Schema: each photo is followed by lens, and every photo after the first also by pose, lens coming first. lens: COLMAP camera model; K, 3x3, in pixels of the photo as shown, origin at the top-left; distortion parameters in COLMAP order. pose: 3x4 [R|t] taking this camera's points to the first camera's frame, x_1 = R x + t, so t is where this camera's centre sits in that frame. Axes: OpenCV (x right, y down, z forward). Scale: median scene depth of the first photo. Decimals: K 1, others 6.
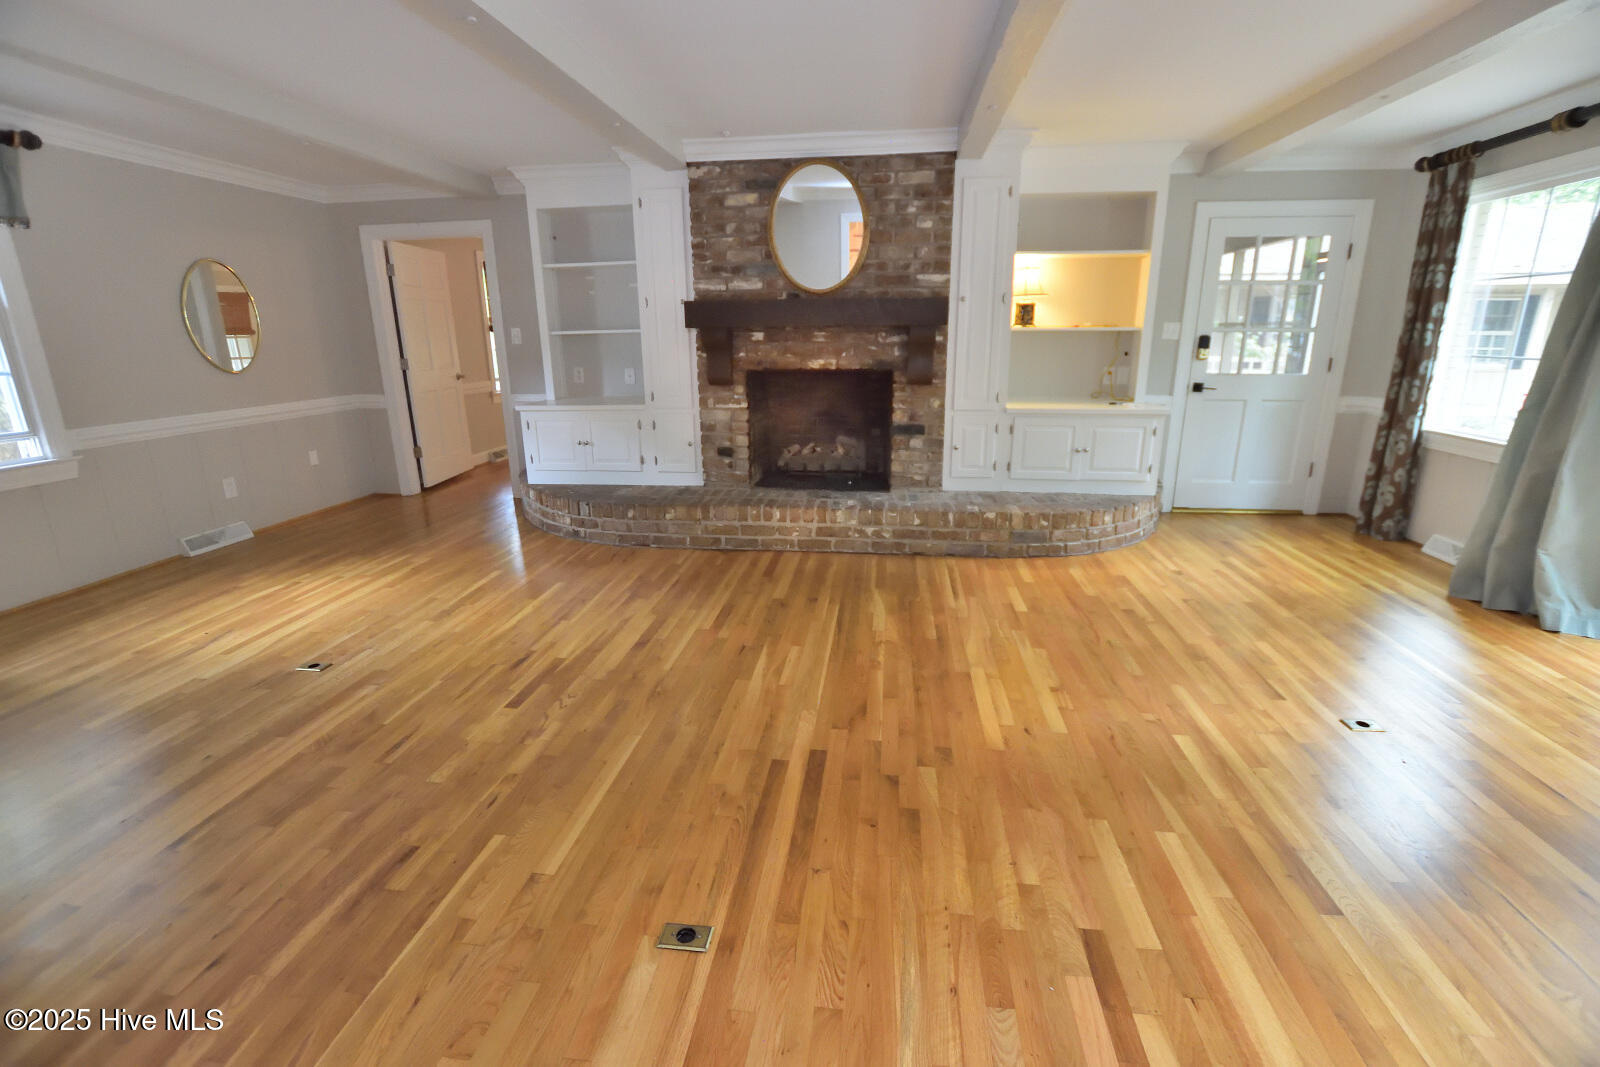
lens RADIAL K [[699.1, 0, 800.0], [0, 699.1, 533.5], [0, 0, 1]] dist [-0.025746, 0.000410]
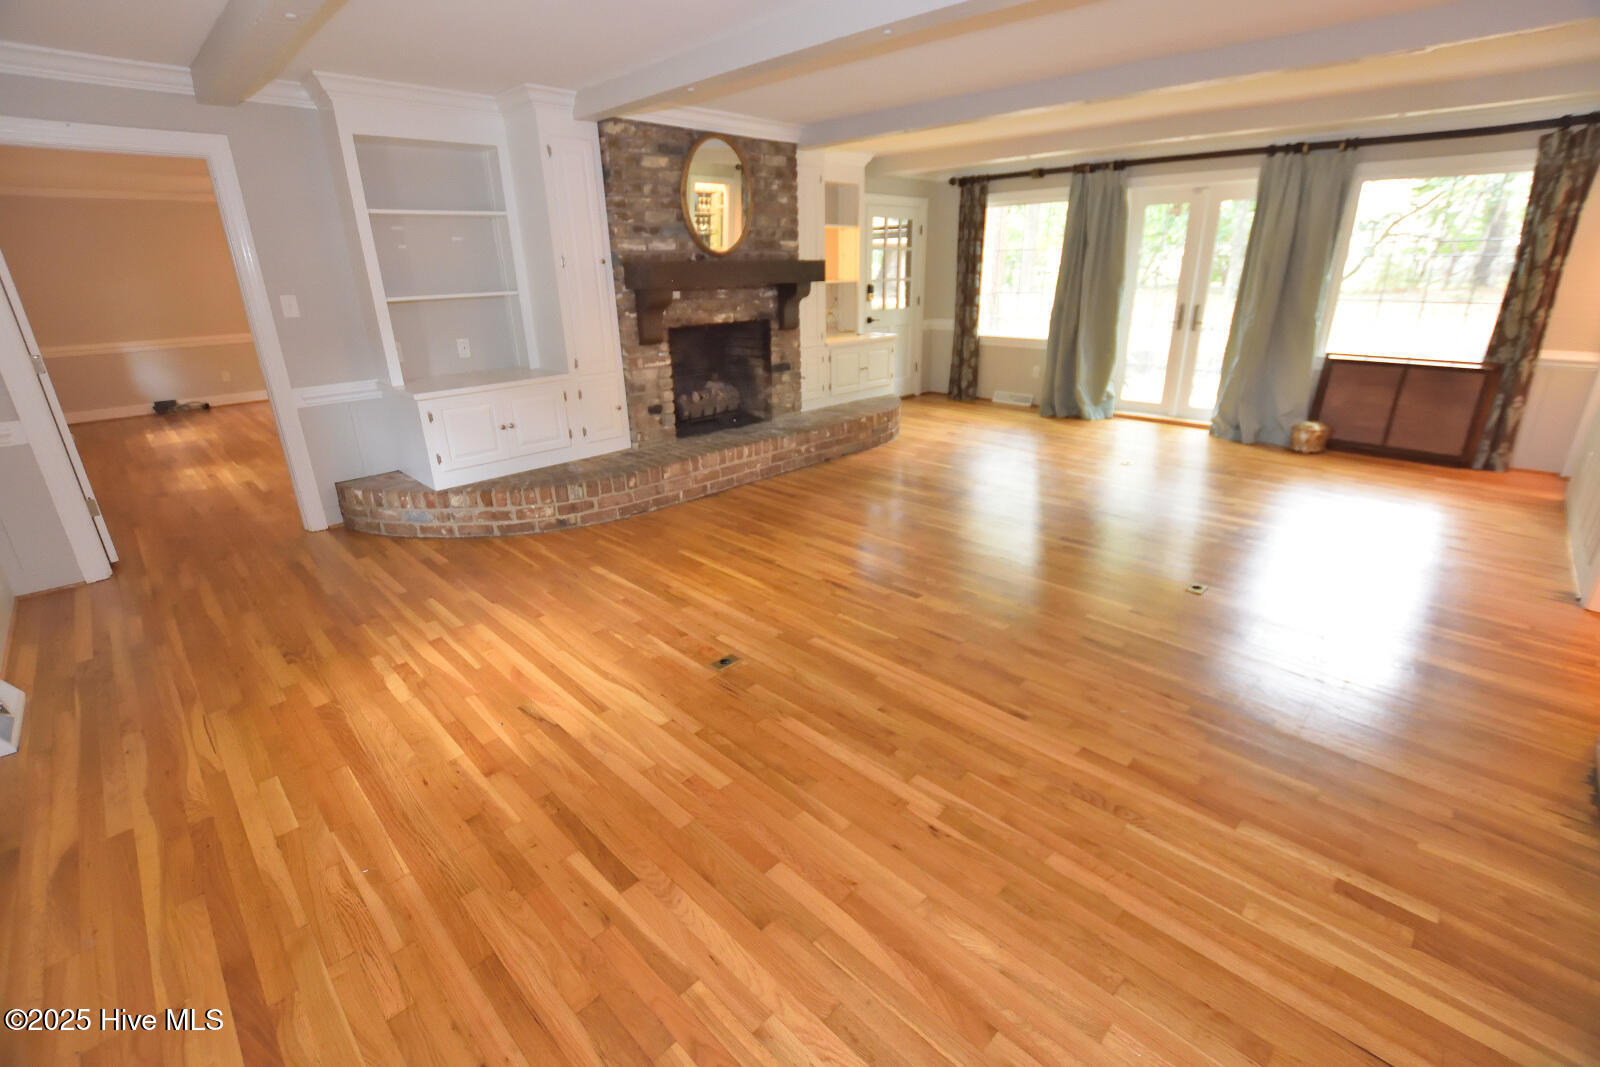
lens RADIAL K [[699.1, 0, 800.0], [0, 699.1, 533.5], [0, 0, 1]] dist [-0.025746, 0.000410]
pose [[0.609459, -0.282438, 0.740803, -0.856491], [0.230017, 0.957194, 0.175704, -0.078915], [-0.758717, 0.063313, 0.648336, 0.193314]]
